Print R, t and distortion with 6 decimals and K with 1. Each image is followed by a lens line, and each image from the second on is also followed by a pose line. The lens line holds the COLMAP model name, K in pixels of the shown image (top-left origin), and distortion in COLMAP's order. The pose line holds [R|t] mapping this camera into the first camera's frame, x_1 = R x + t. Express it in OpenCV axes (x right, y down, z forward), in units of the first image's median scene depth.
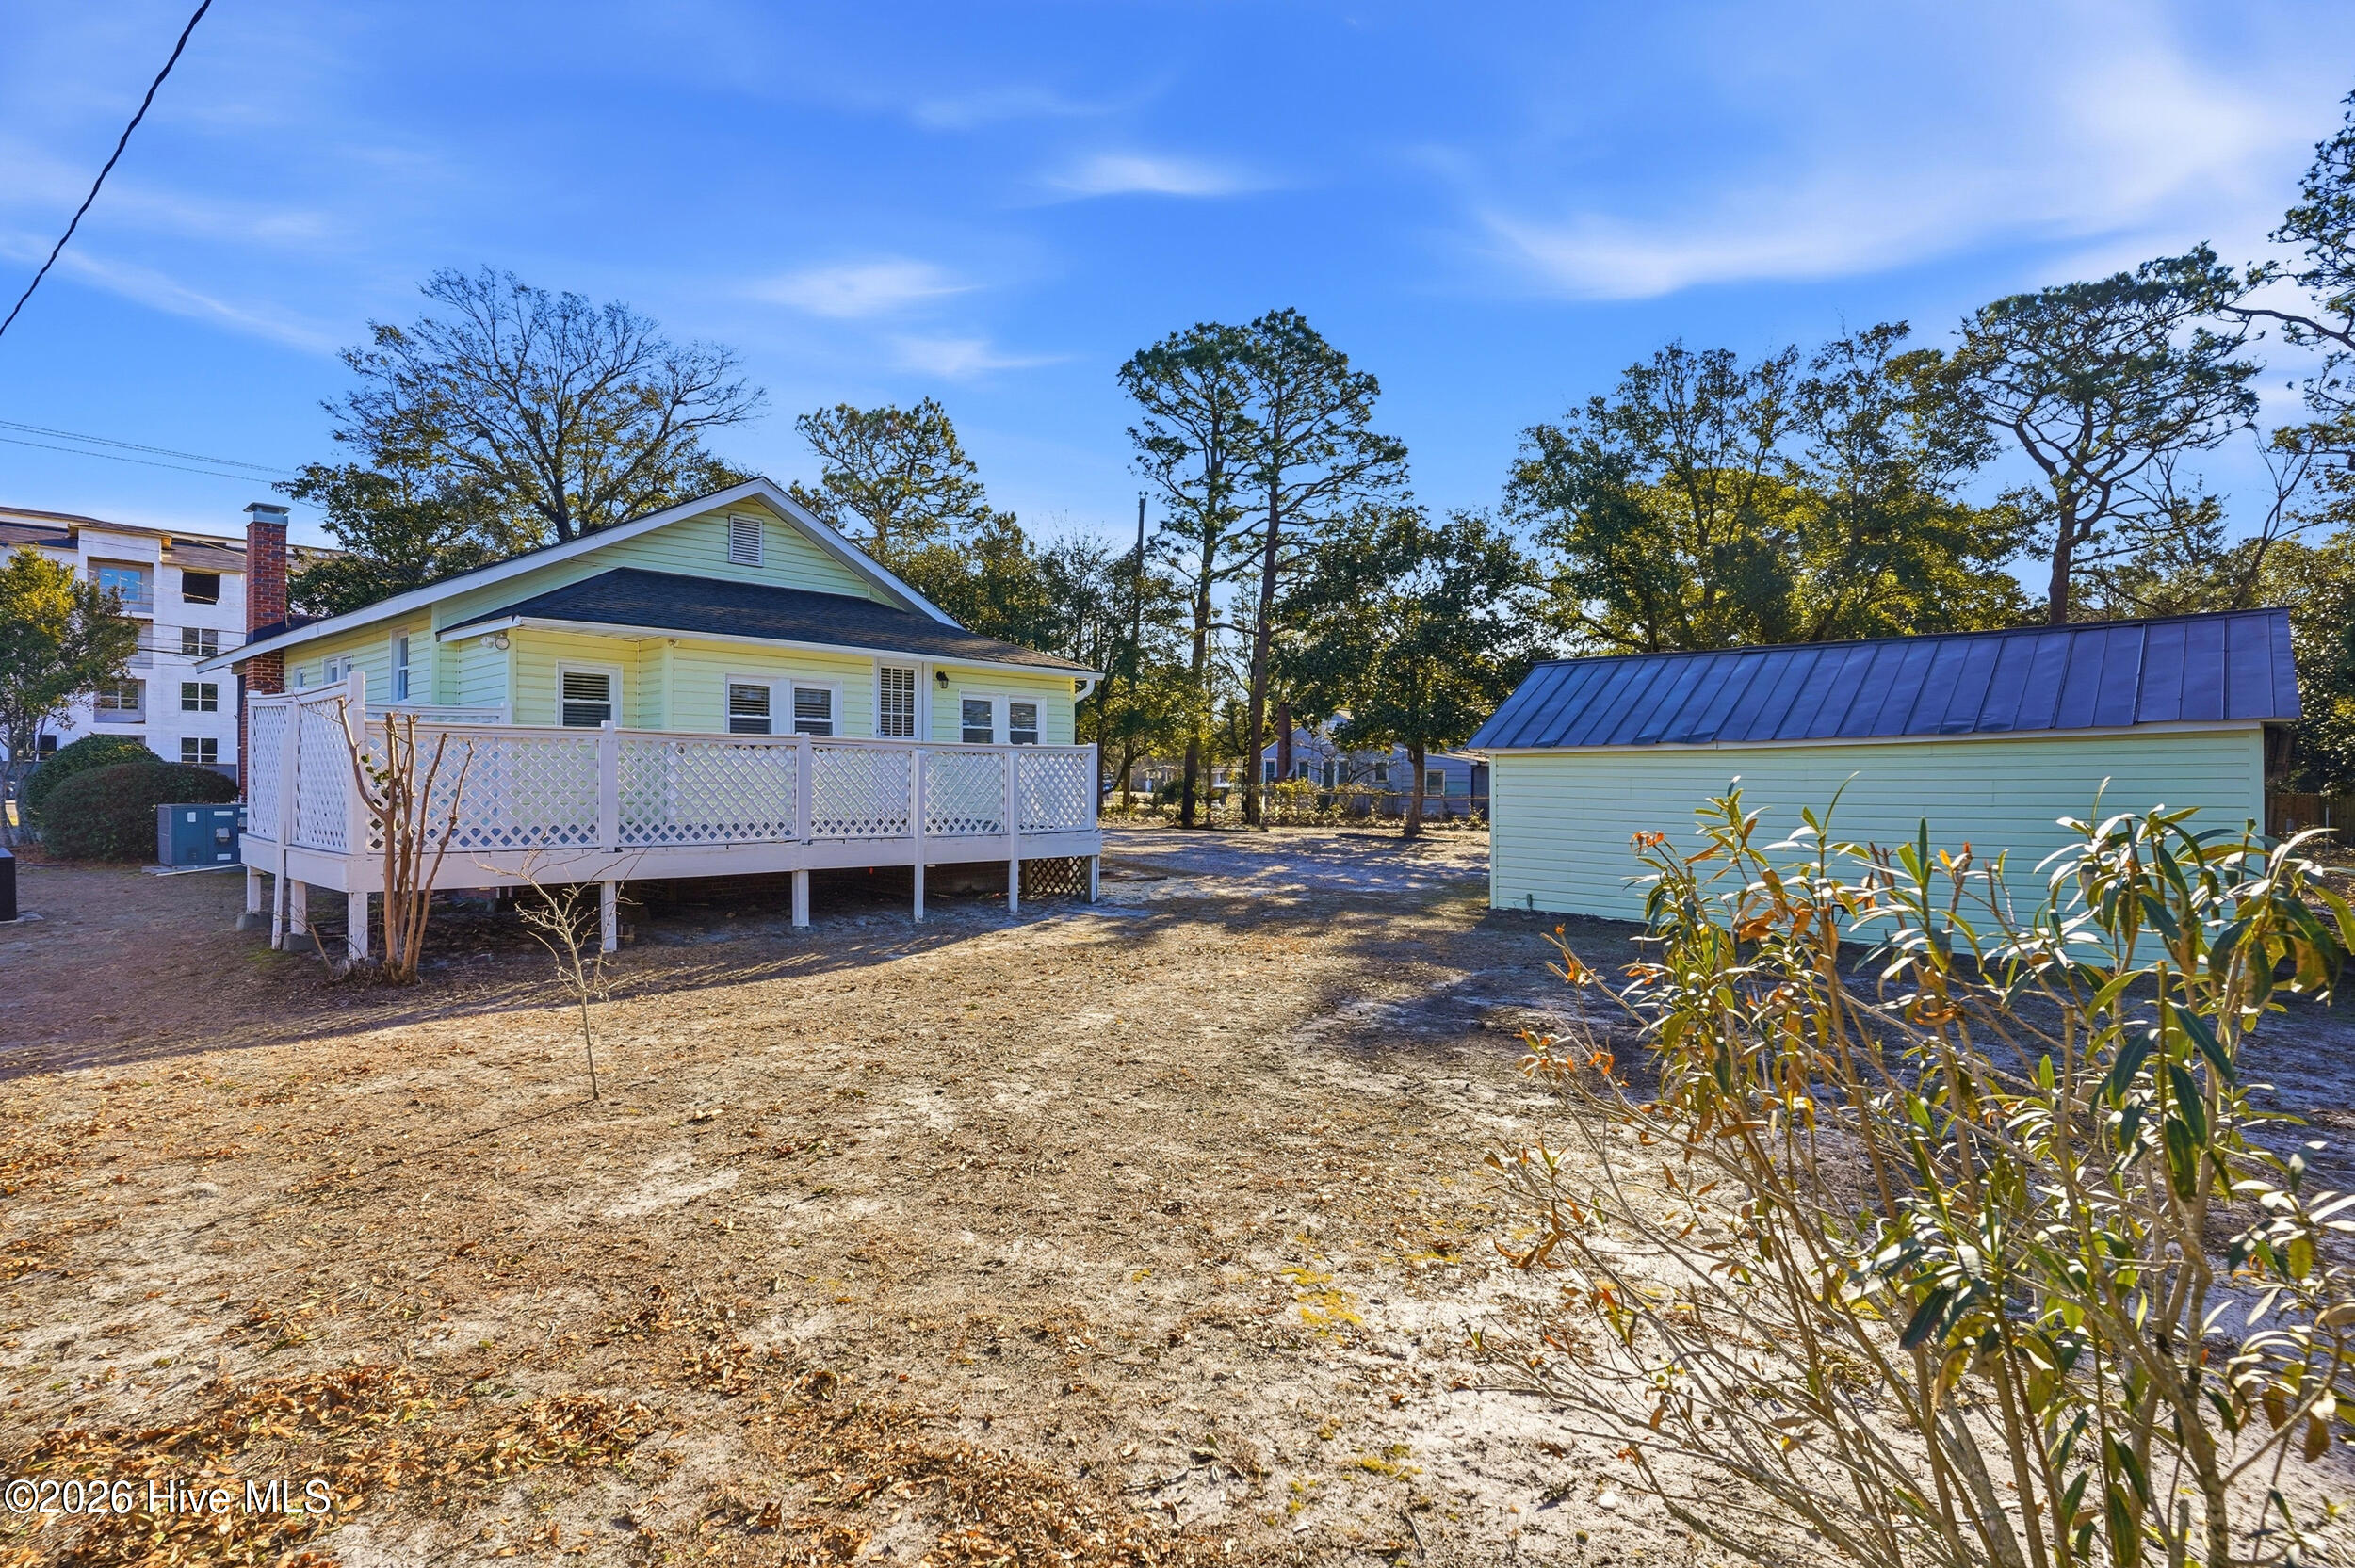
lens RADIAL K [[1071.0, 0, 1177.5], [0, 1071.0, 784.0], [0, 0, 1]] dist [-0.040480, 0.015531]
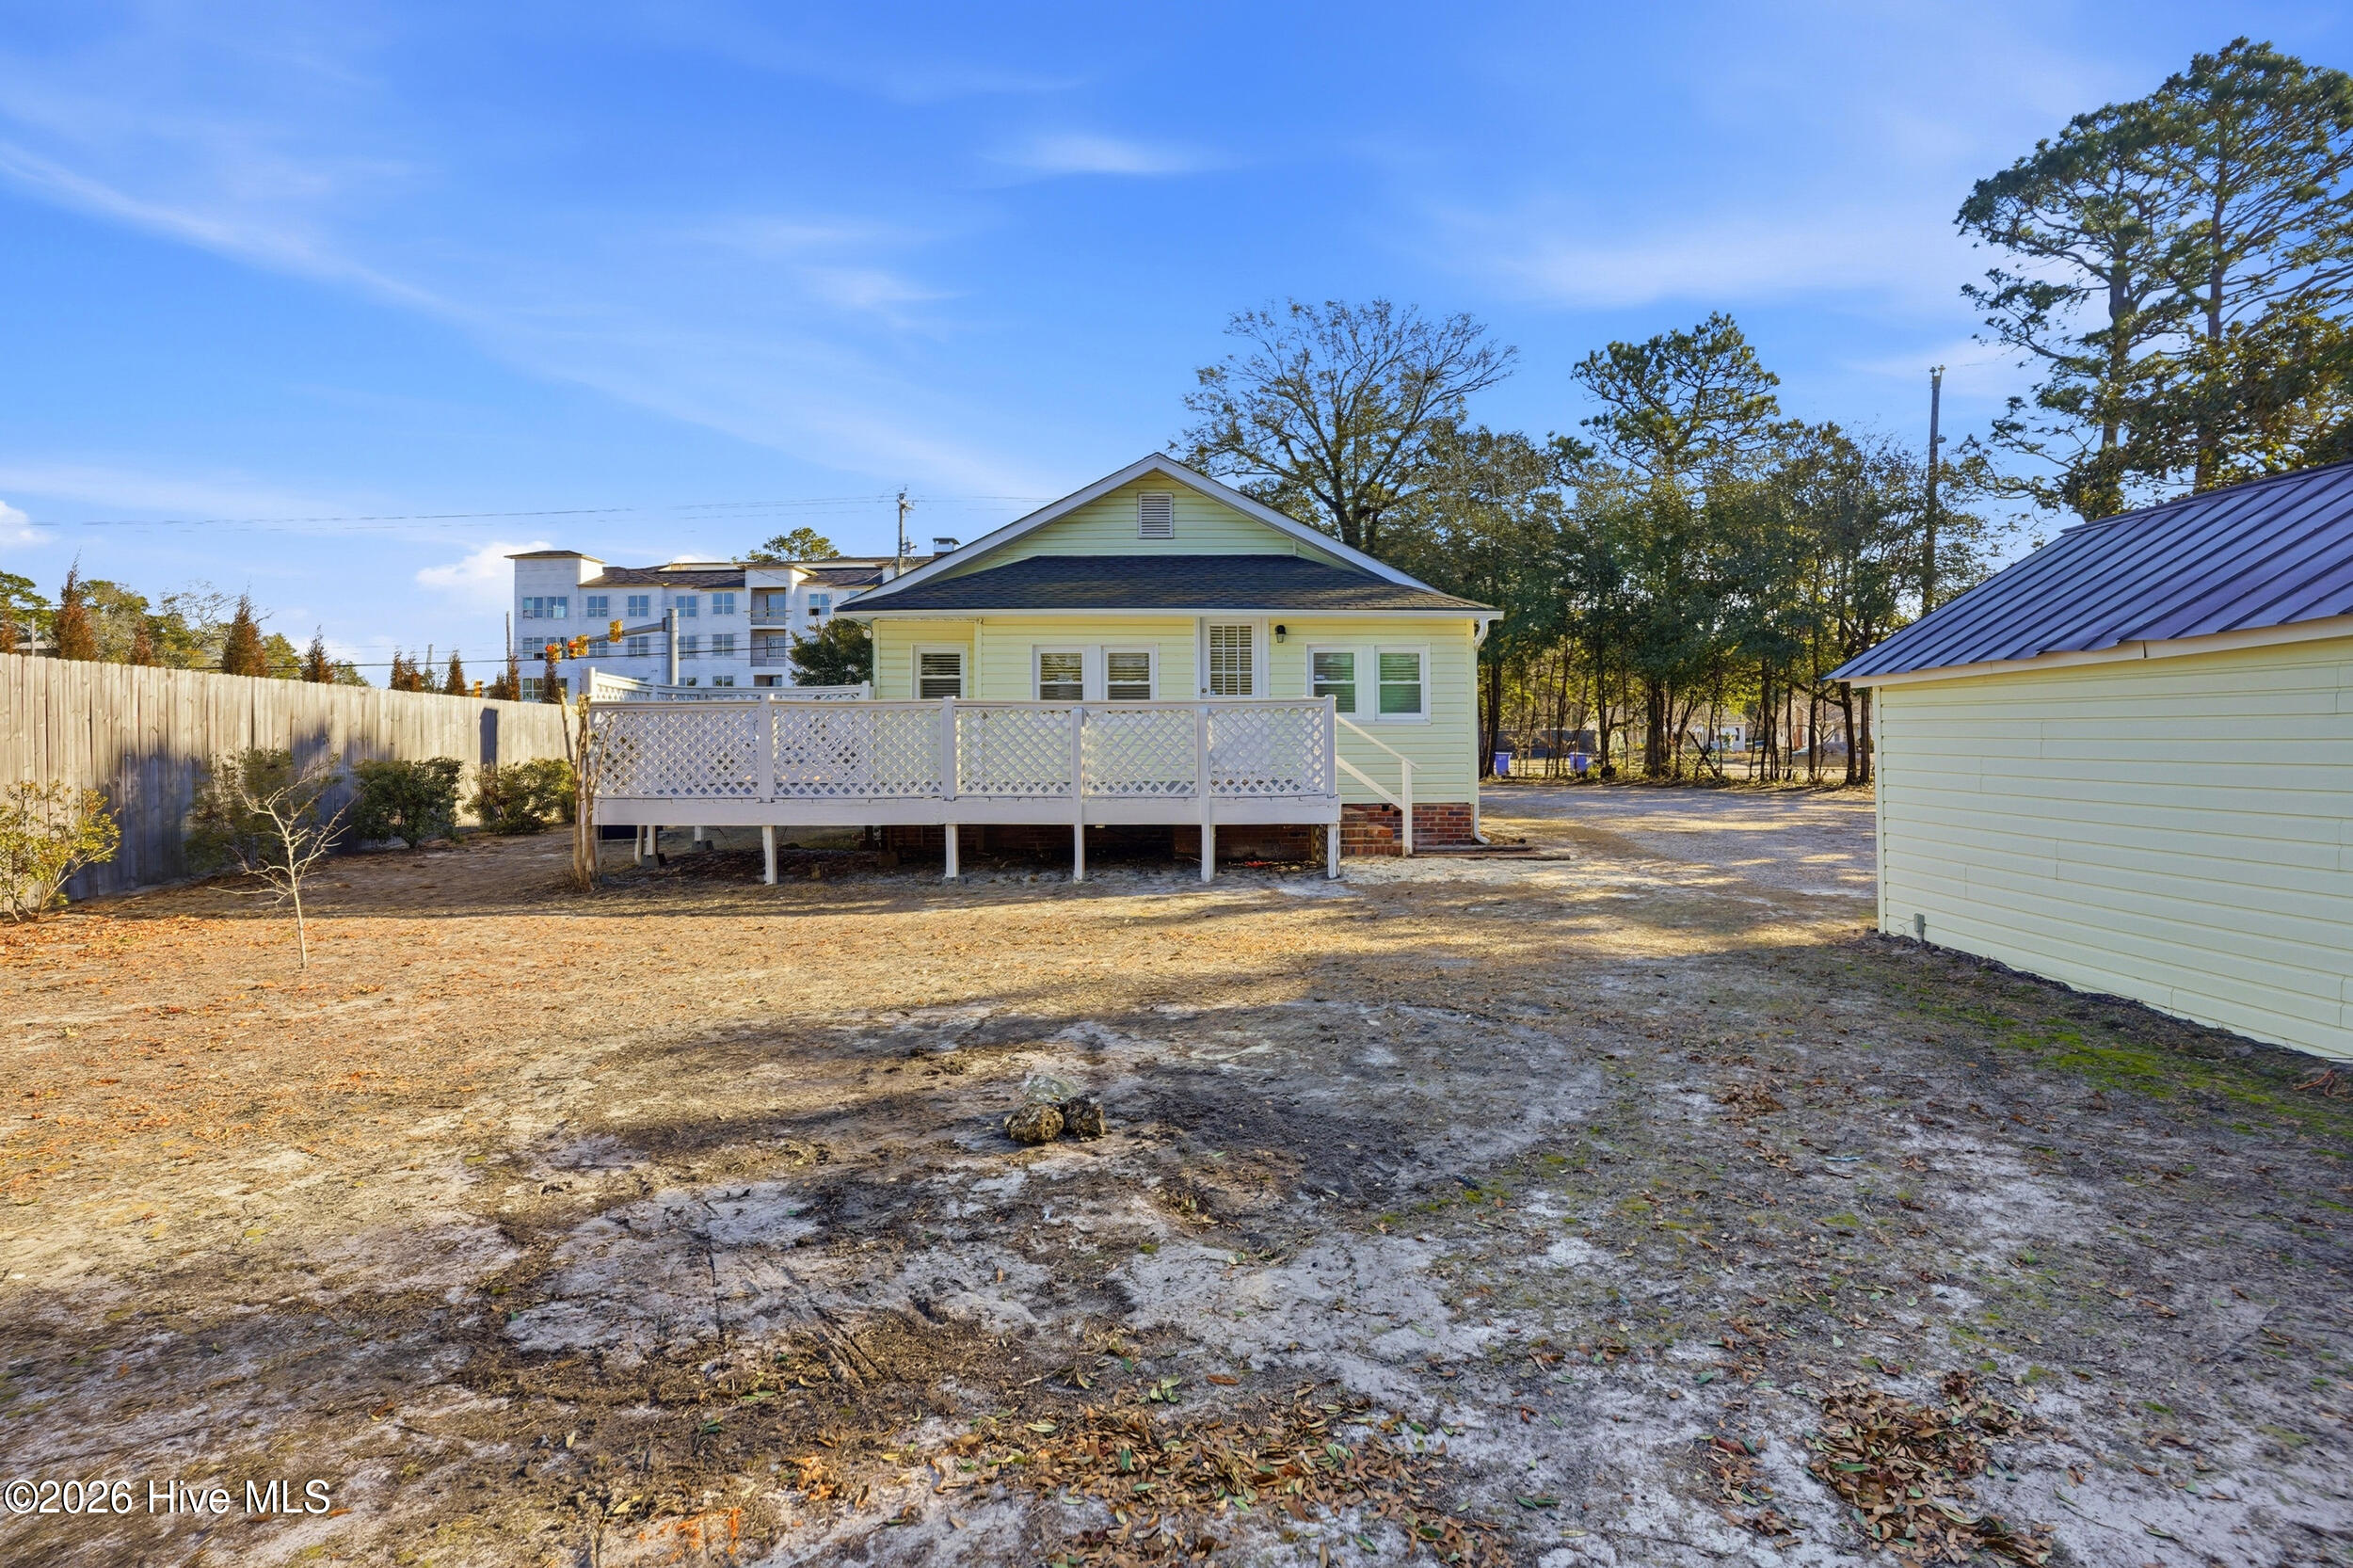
lens RADIAL K [[1070.2, 0, 1176.5], [0, 1070.2, 784.0], [0, 0, 1]] dist [-0.040480, 0.015531]
pose [[0.750820, 0.018961, -0.660234, 0.334218], [0.008361, 0.999235, 0.038206, -0.000708], [0.660453, -0.034206, 0.750087, 0.203712]]
